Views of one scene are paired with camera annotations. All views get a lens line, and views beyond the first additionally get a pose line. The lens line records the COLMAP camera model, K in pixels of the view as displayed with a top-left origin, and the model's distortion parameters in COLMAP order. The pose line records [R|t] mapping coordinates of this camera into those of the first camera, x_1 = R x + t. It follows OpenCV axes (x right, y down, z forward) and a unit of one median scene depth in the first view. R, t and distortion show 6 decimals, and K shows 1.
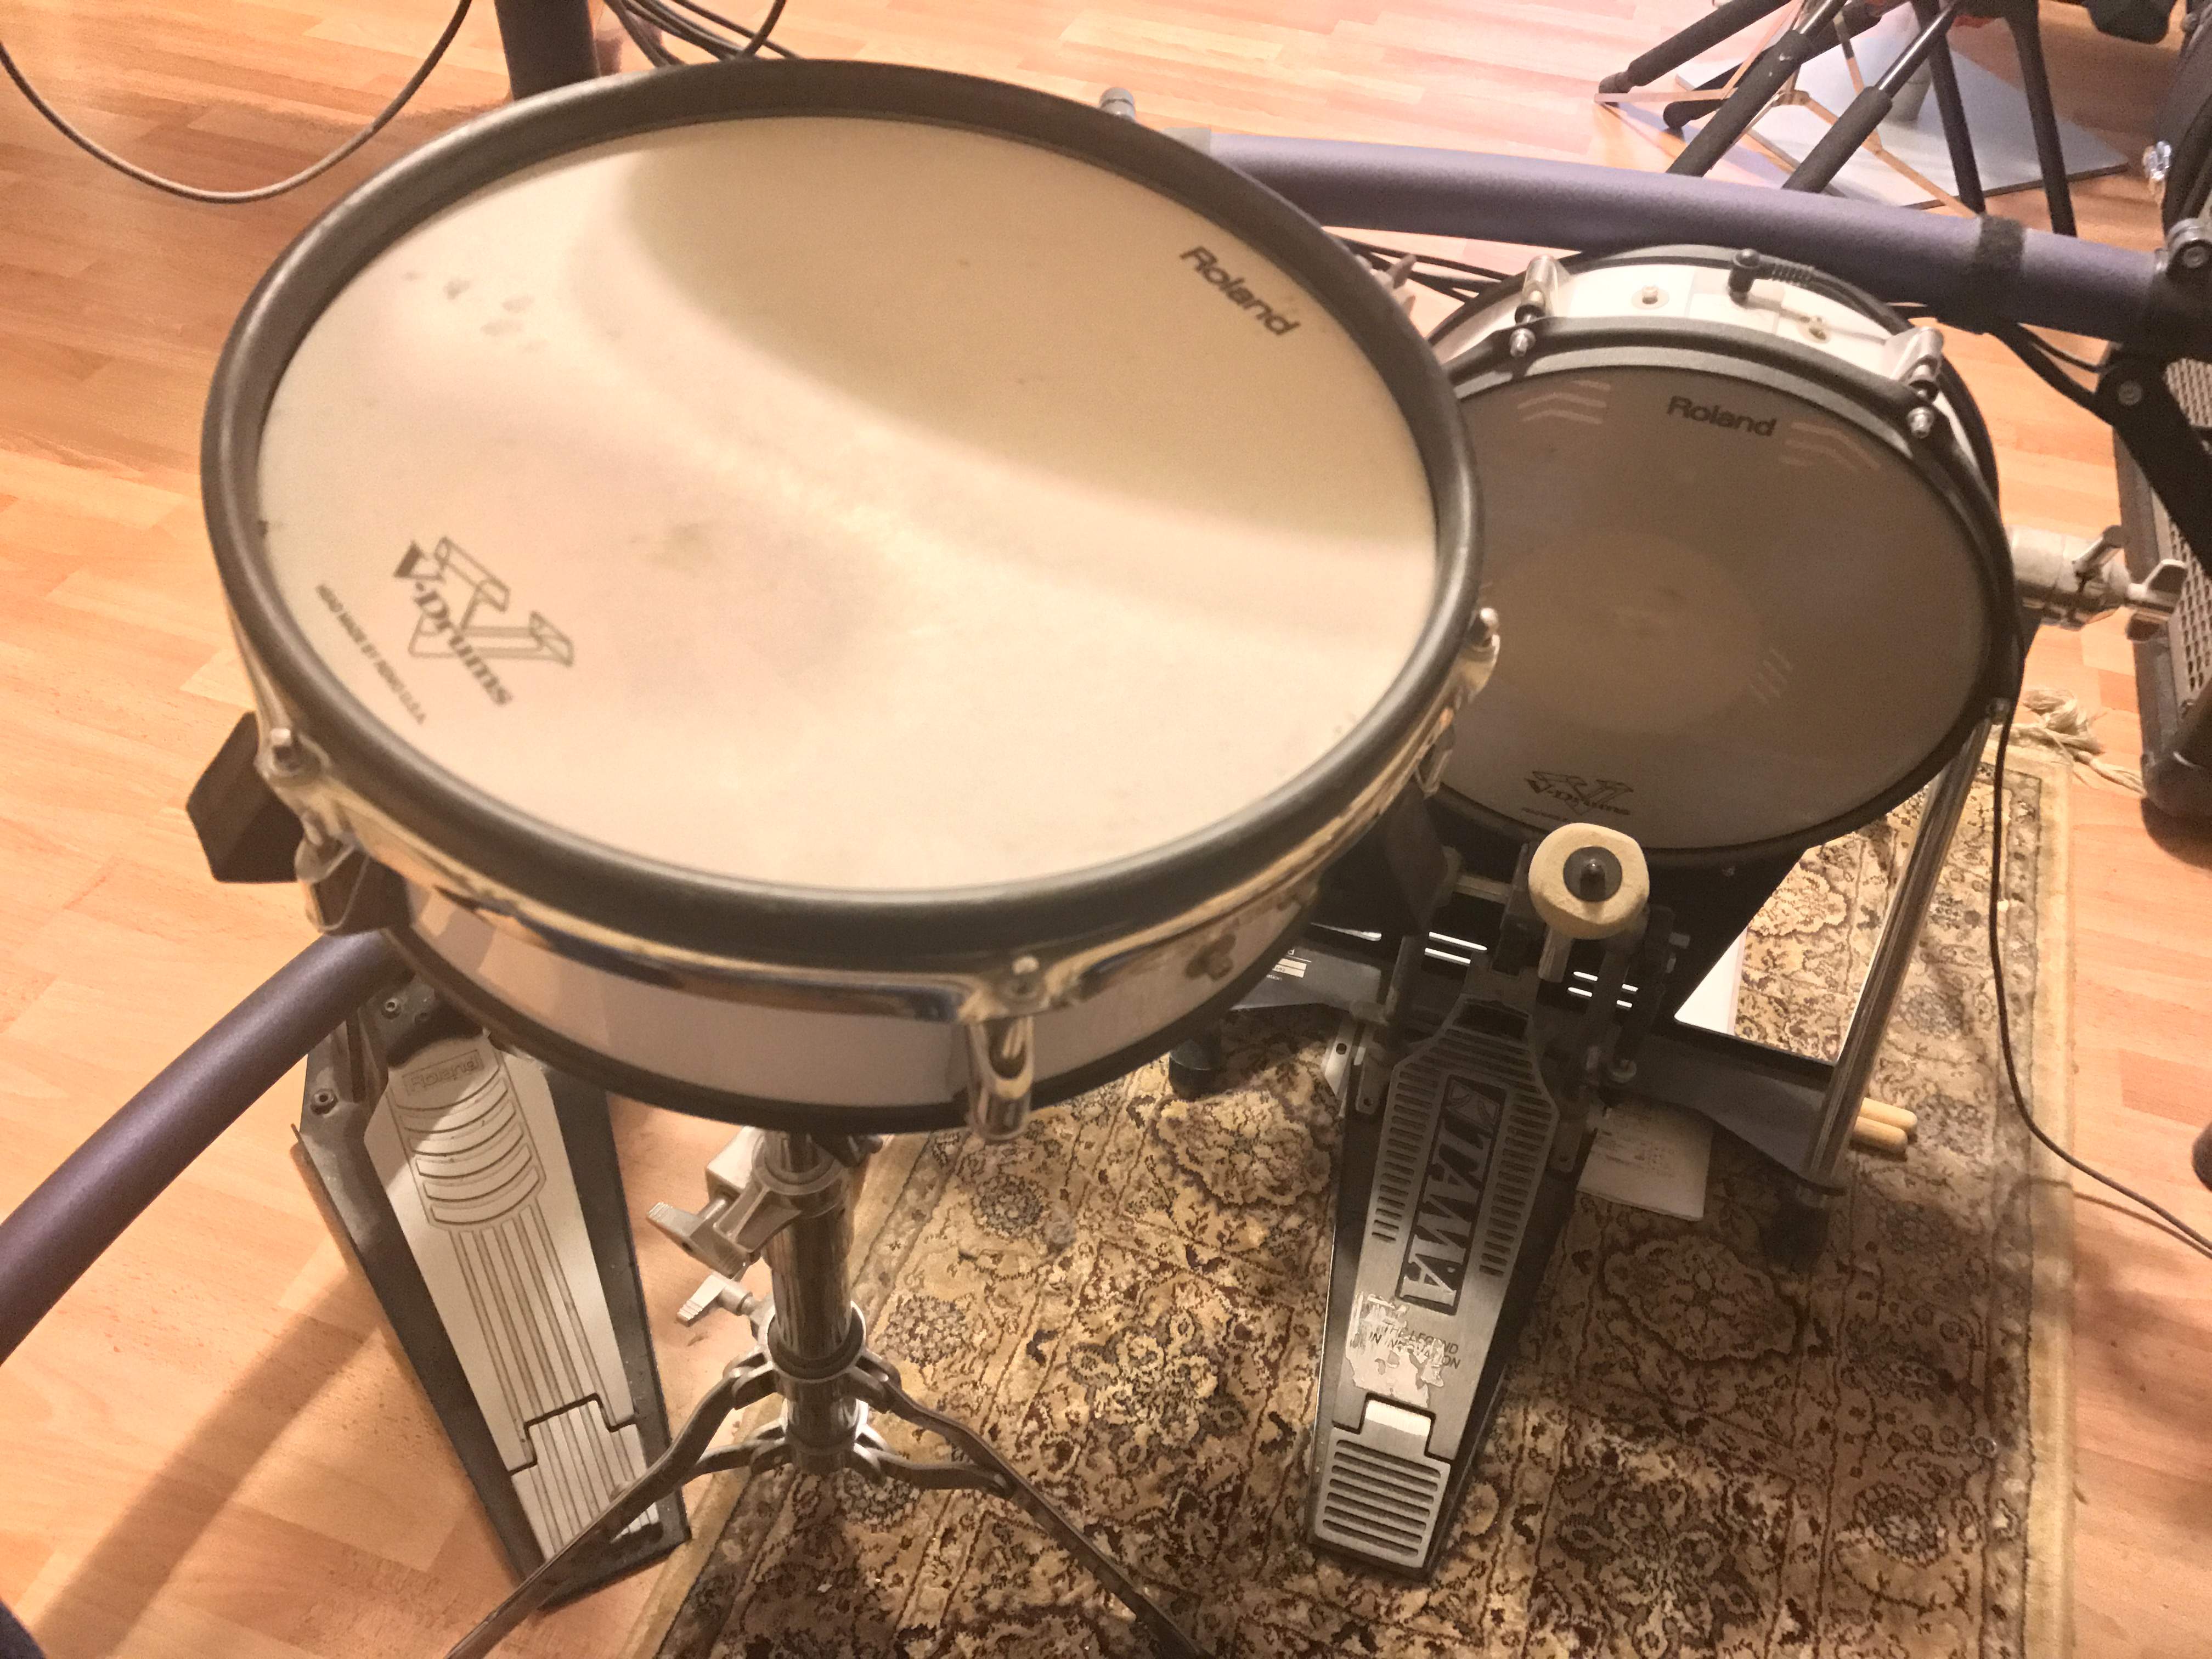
lens RADIAL K [[1826.1, 0, 1104.9], [0, 1826.1, 832.9], [0, 0, 1]] dist [0.007565, 0.014970]
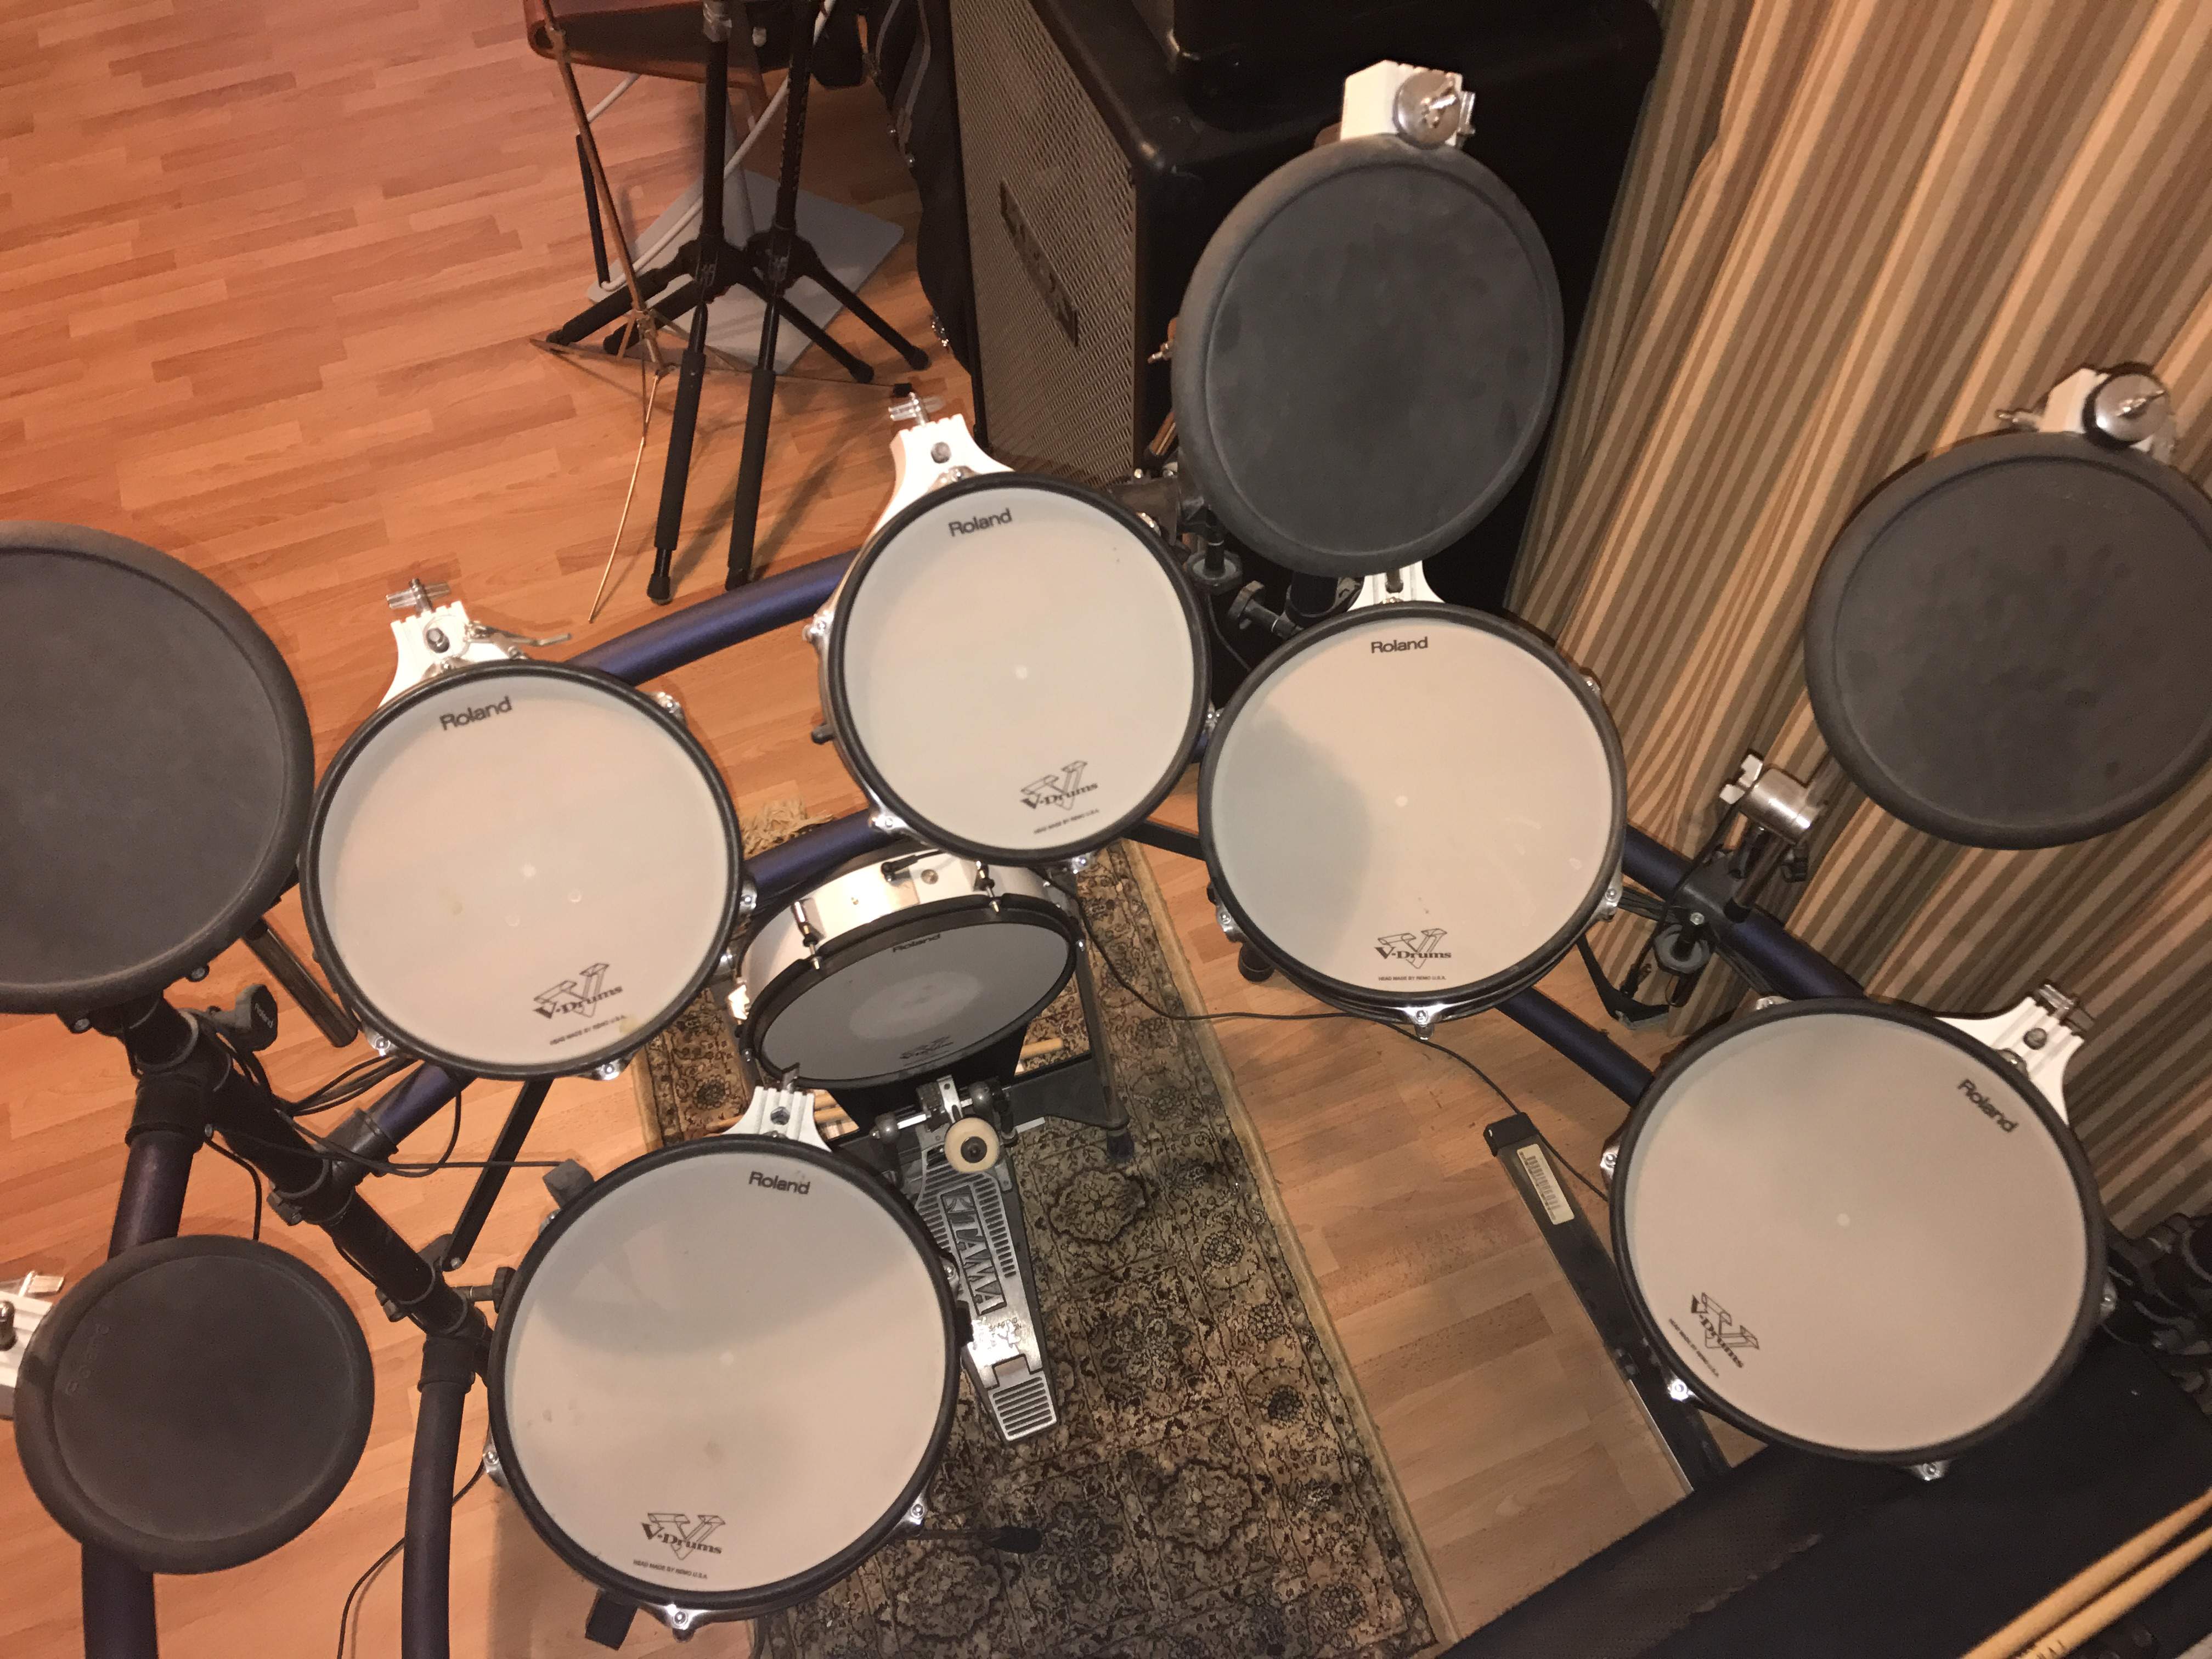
lens RADIAL K [[1826.1, 0, 1107.6], [0, 1826.1, 830.9], [0, 0, 1]] dist [0.007565, 0.014970]
pose [[0.777610, -0.550315, 0.304099, -0.046694], [0.468864, 0.829785, 0.302695, -0.753421], [-0.418915, -0.092798, 0.903271, -0.835660]]
